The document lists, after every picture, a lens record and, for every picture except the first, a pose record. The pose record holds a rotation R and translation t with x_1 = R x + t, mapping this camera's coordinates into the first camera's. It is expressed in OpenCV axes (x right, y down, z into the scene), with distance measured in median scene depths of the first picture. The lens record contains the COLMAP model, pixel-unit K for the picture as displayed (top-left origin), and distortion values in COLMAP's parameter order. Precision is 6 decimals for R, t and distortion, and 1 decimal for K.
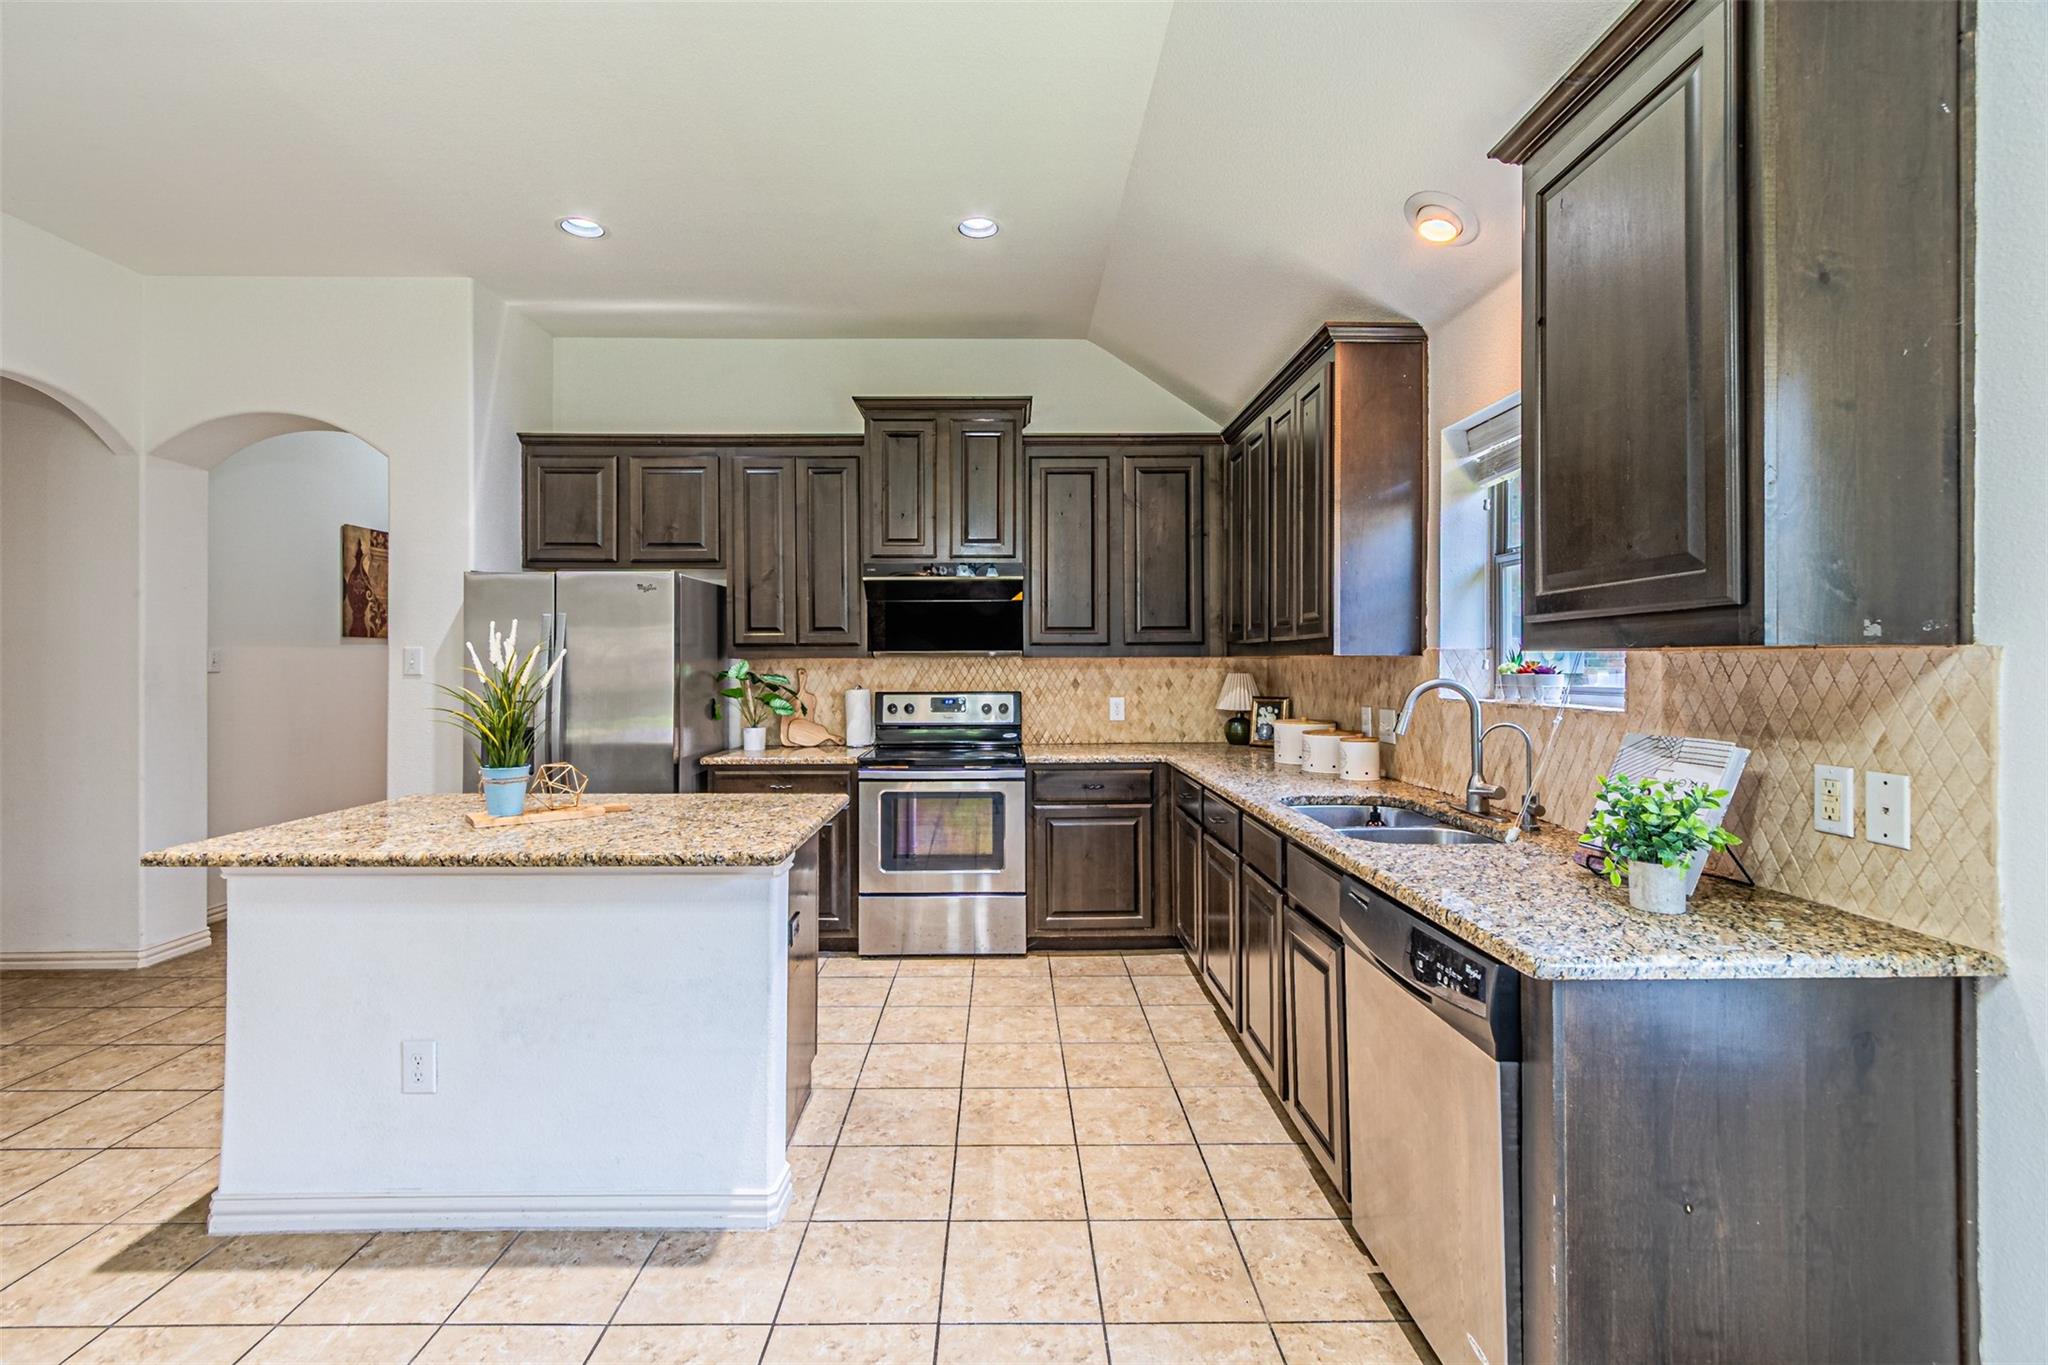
lens RADIAL K [[892.2, 0, 1006.7], [0, 892.2, 651.5], [0, 0, 1]] dist [0.000506, -0.000135]
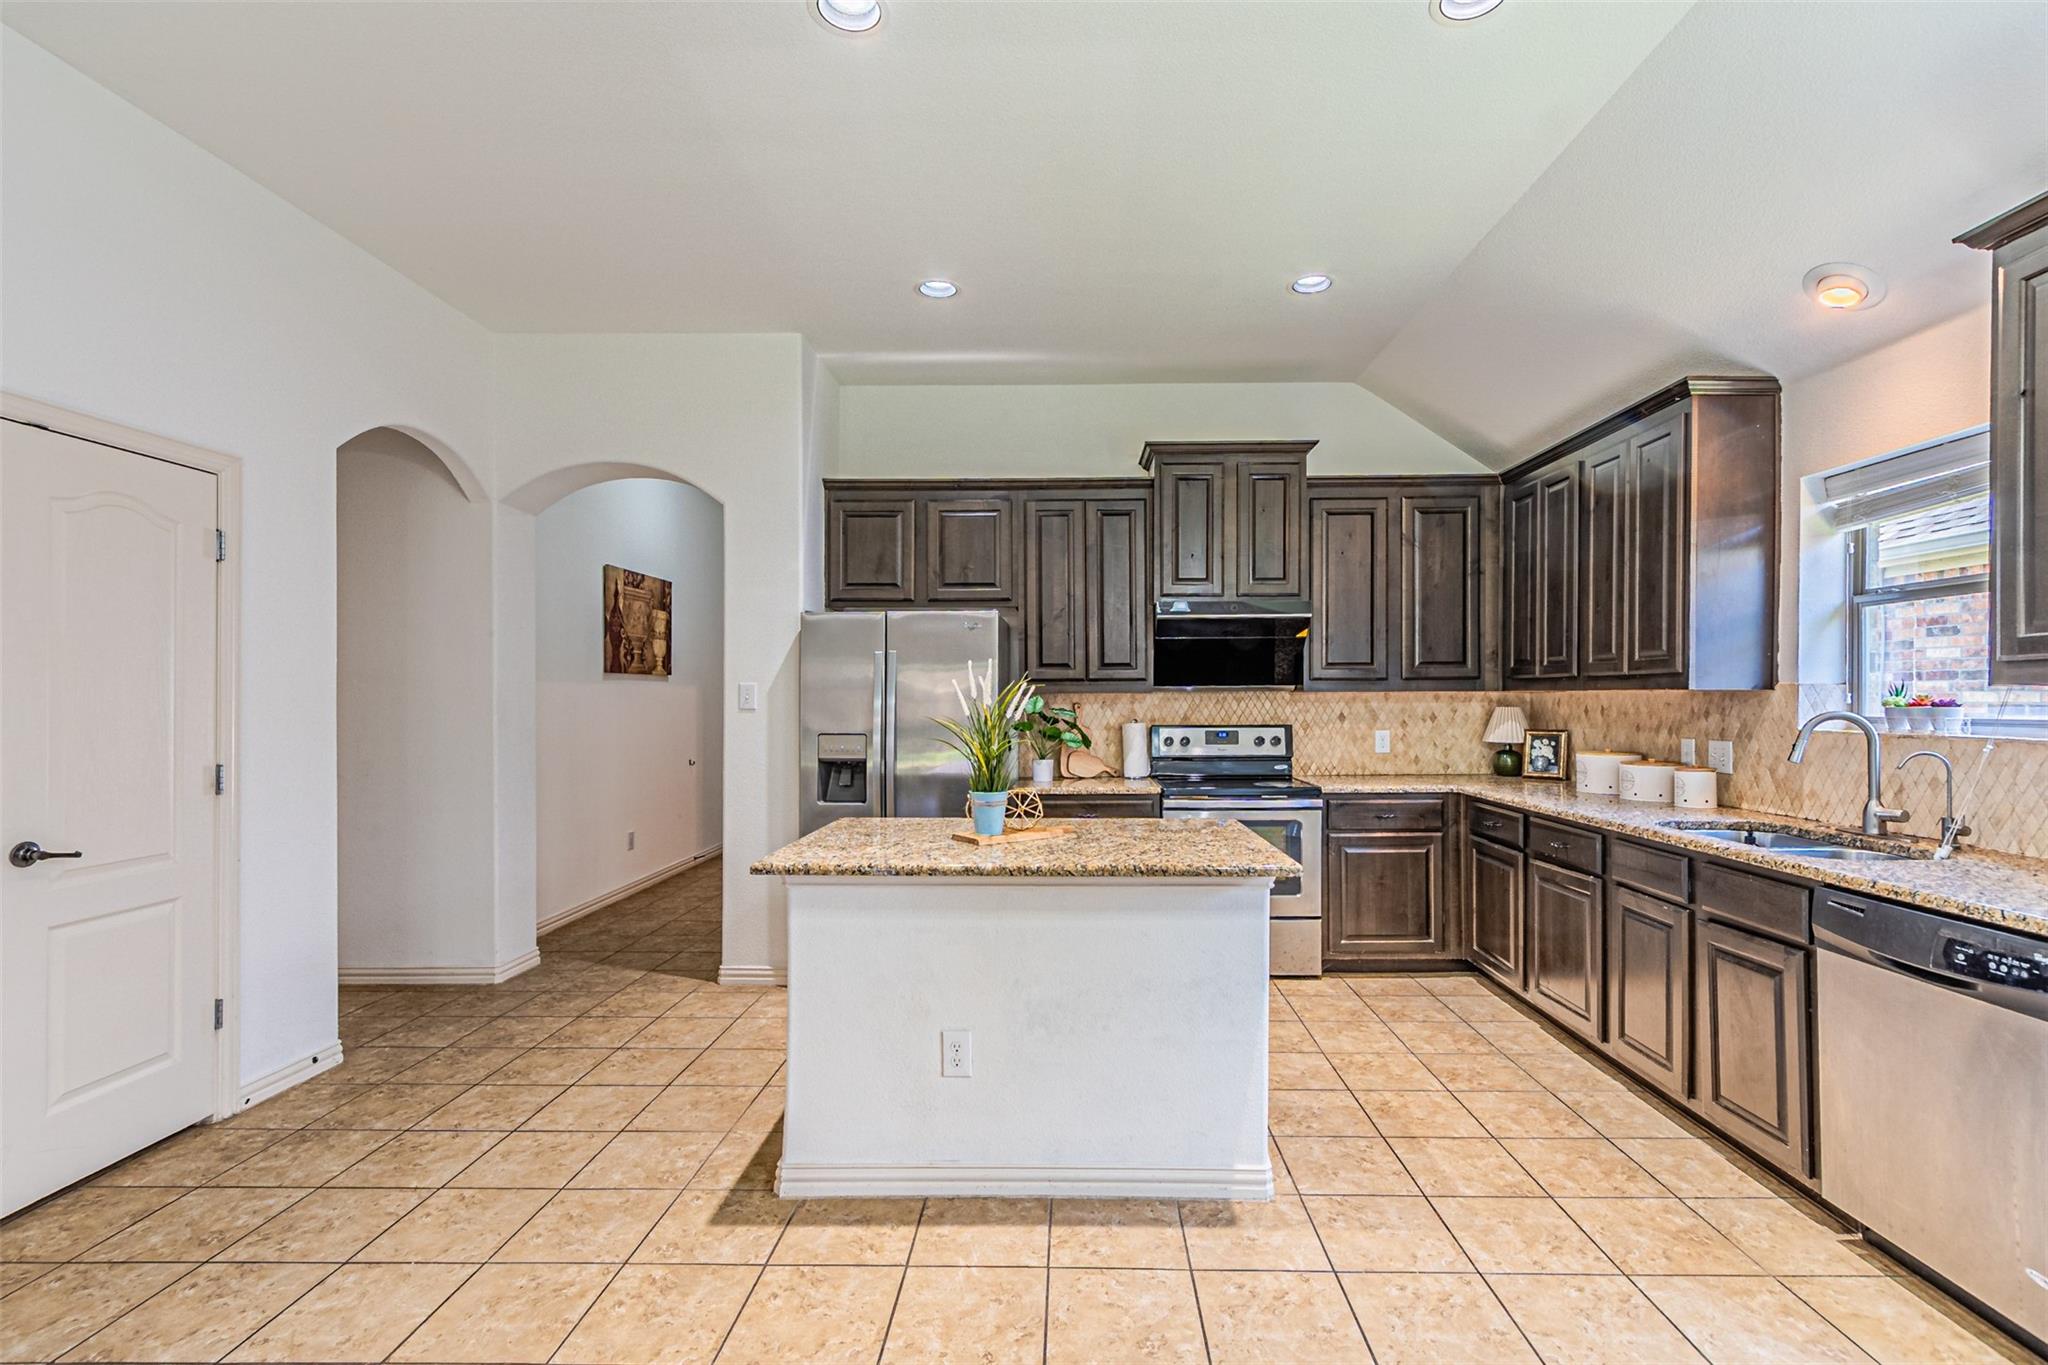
lens RADIAL K [[925.8, 0, 1048.6], [0, 925.8, 691.6], [0, 0, 1]] dist [0.001654, -0.000583]
pose [[0.999684, -0.001584, -0.025104, -0.265957], [0.001769, 0.999972, 0.007322, -0.002126], [0.025092, -0.007364, 0.999658, -0.088934]]
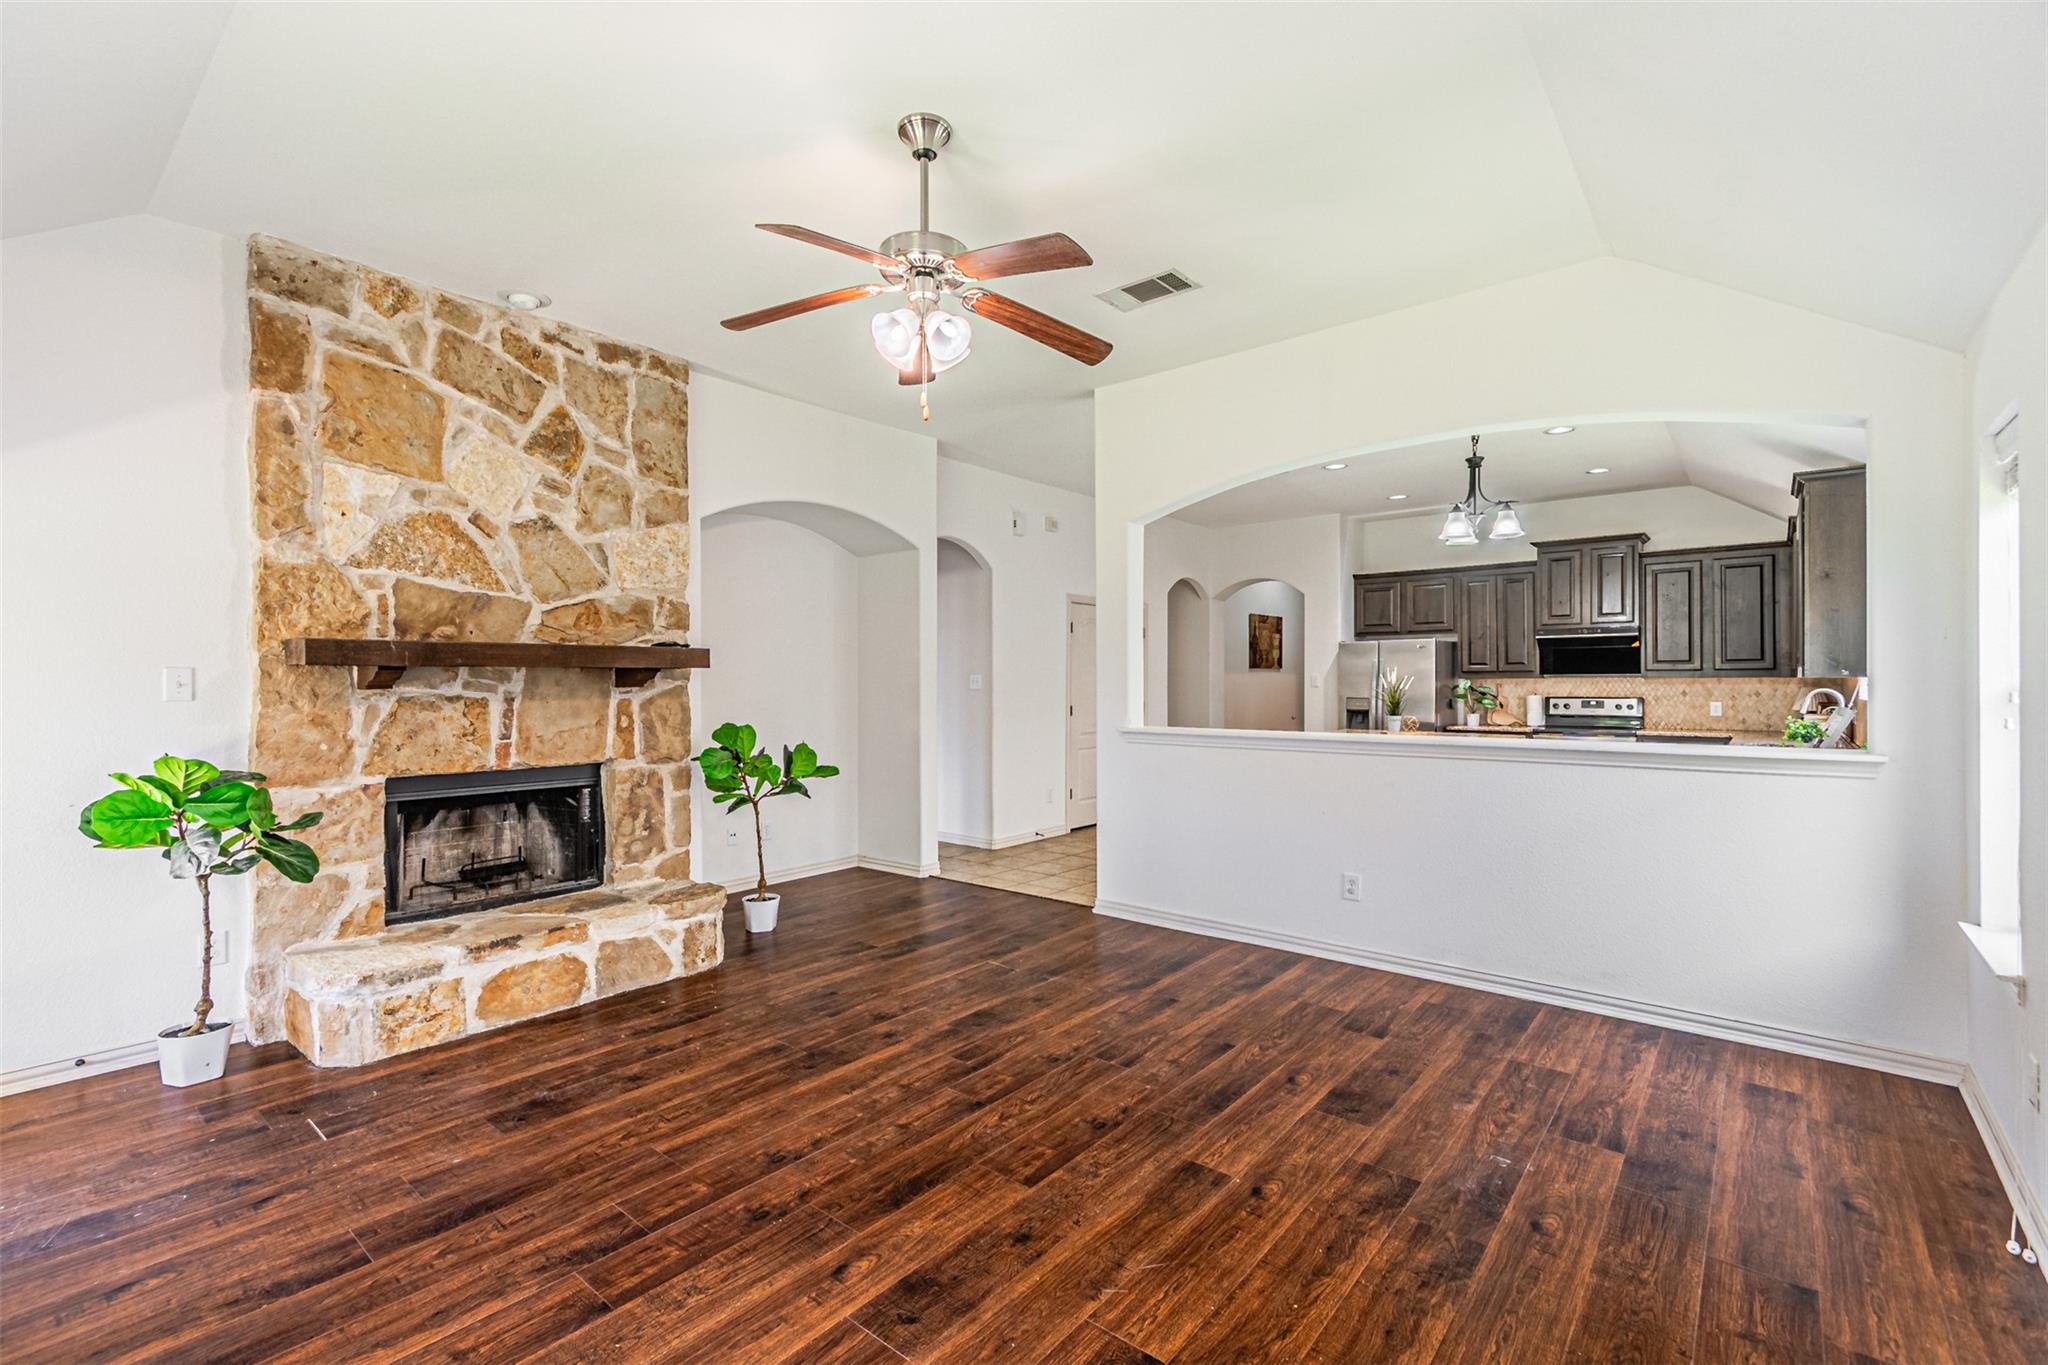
lens RADIAL K [[886.4, 0, 1001.8], [0, 886.4, 678.5], [0, 0, 1]] dist [-0.000488, -0.000013]
pose [[0.750607, -0.001949, -0.660746, 0.242606], [0.010798, 0.999898, 0.009317, -0.023566], [0.660661, -0.014128, 0.750552, -1.227493]]
